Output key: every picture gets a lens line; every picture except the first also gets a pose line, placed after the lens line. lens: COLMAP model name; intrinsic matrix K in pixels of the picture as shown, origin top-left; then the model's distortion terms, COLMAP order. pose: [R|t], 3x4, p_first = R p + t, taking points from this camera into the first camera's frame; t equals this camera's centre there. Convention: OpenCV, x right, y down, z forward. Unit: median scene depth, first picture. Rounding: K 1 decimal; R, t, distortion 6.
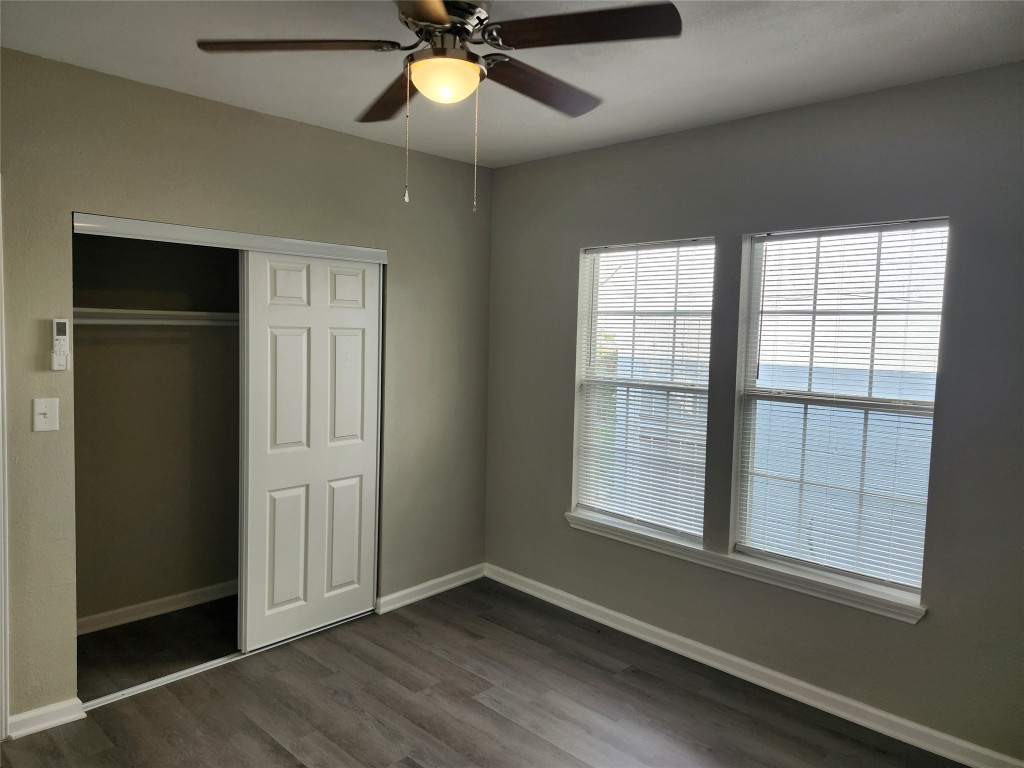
lens RADIAL K [[688.7, 0, 512.0], [0, 688.7, 384.0], [0, 0, 1]] dist [0.092471, -0.124130]
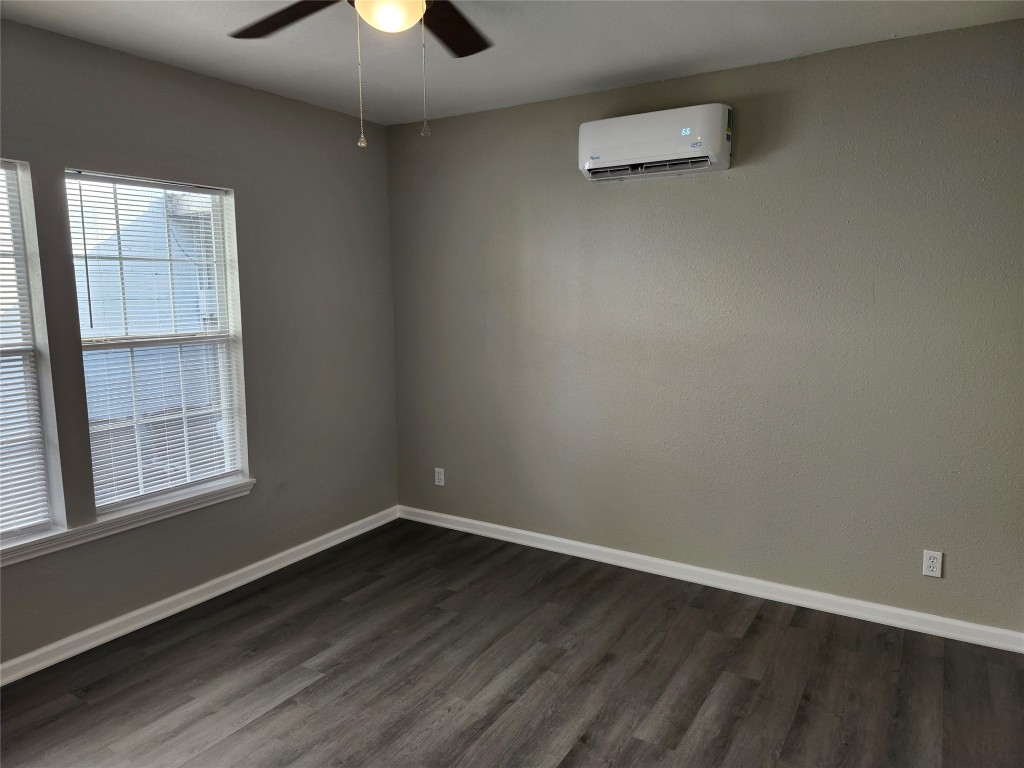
lens RADIAL K [[688.7, 0, 512.0], [0, 688.7, 384.0], [0, 0, 1]] dist [0.092471, -0.124130]
pose [[-0.235051, -0.160948, 0.958565, -0.729133], [0.049570, 0.982927, 0.177194, -0.076171], [-0.970718, 0.089165, -0.223060, 0.699950]]
